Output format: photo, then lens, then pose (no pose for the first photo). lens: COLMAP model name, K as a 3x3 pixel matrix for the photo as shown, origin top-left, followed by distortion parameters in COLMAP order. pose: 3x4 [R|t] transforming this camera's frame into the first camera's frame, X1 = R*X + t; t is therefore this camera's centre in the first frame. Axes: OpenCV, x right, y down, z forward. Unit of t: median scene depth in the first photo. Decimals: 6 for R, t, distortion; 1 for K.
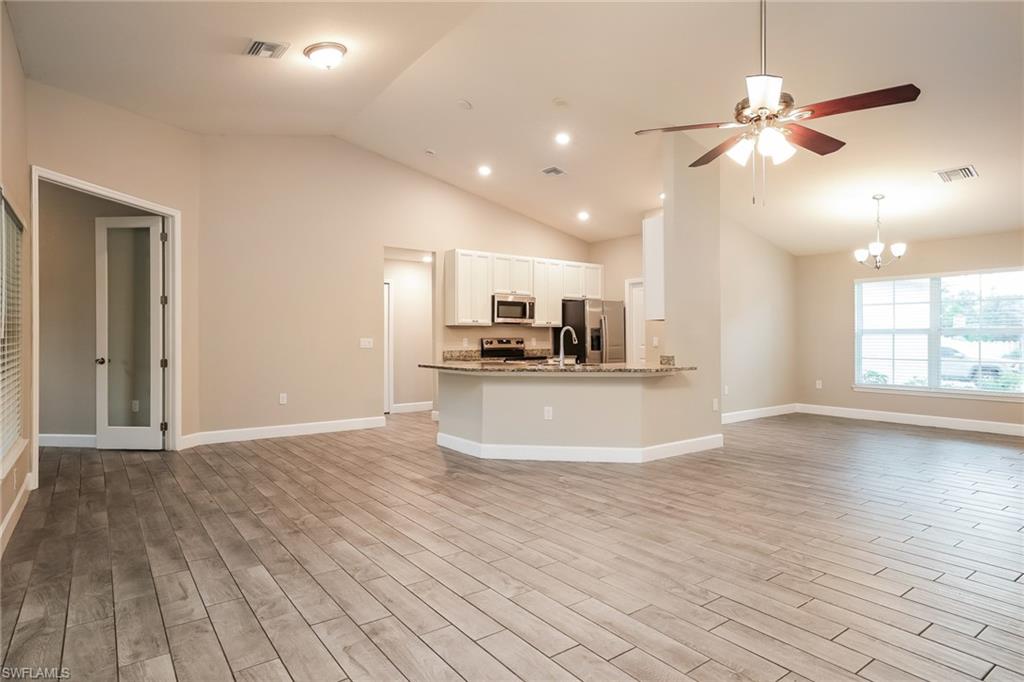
lens RADIAL K [[555.3, 0, 512.4], [0, 555.3, 337.6], [0, 0, 1]] dist [0.016147, 0.001086]
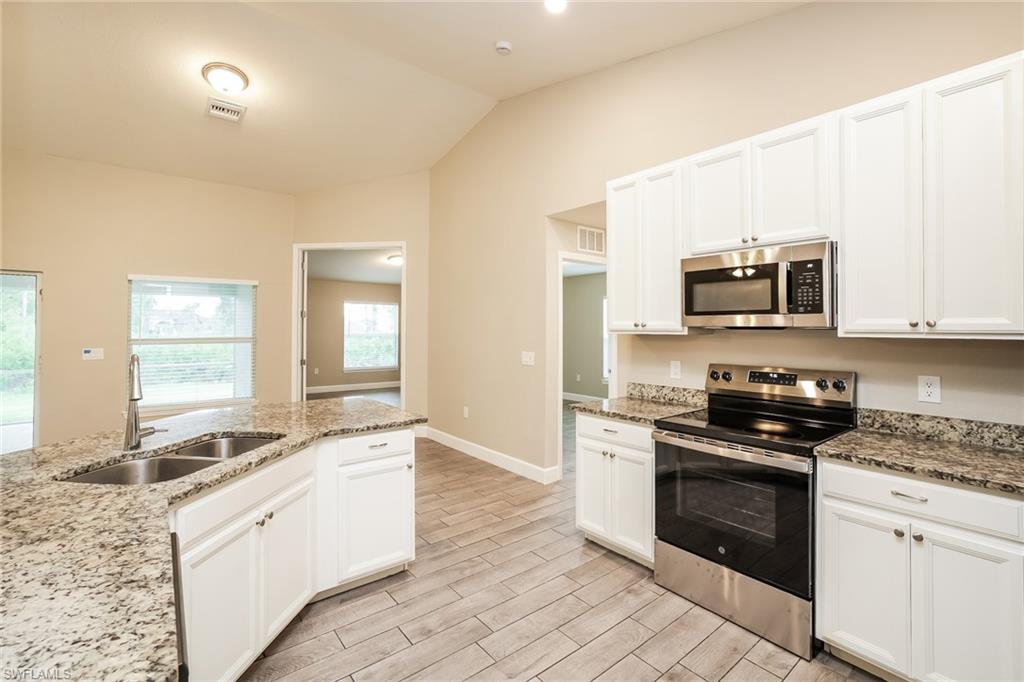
lens RADIAL K [[450.3, 0, 498.8], [0, 450.3, 323.9], [0, 0, 1]] dist [-0.000710, 0.000672]
pose [[0.019350, -0.016239, -0.999681, 0.767879], [0.002708, 0.999865, -0.016190, -0.067118], [0.999809, -0.002394, 0.019391, 2.045909]]
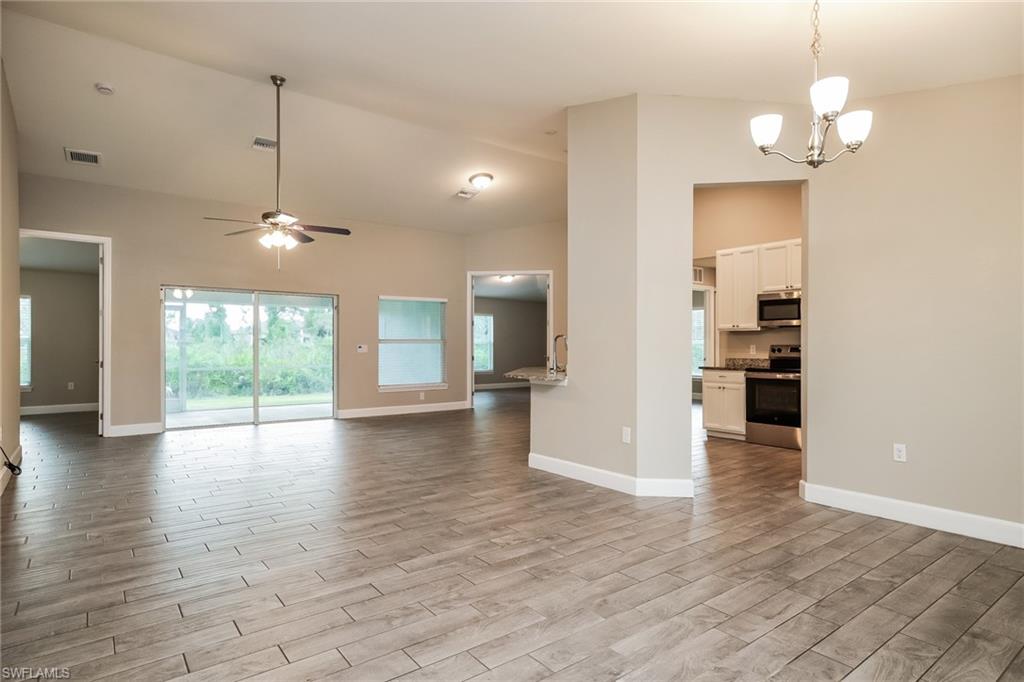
lens RADIAL K [[555.3, 0, 510.9], [0, 555.3, 345.7], [0, 0, 1]] dist [0.016147, 0.001086]
pose [[0.016904, -0.004186, -0.999848, 2.108981], [0.004866, 0.999980, -0.004104, 0.006665], [0.999845, -0.004796, 0.016924, 1.395525]]
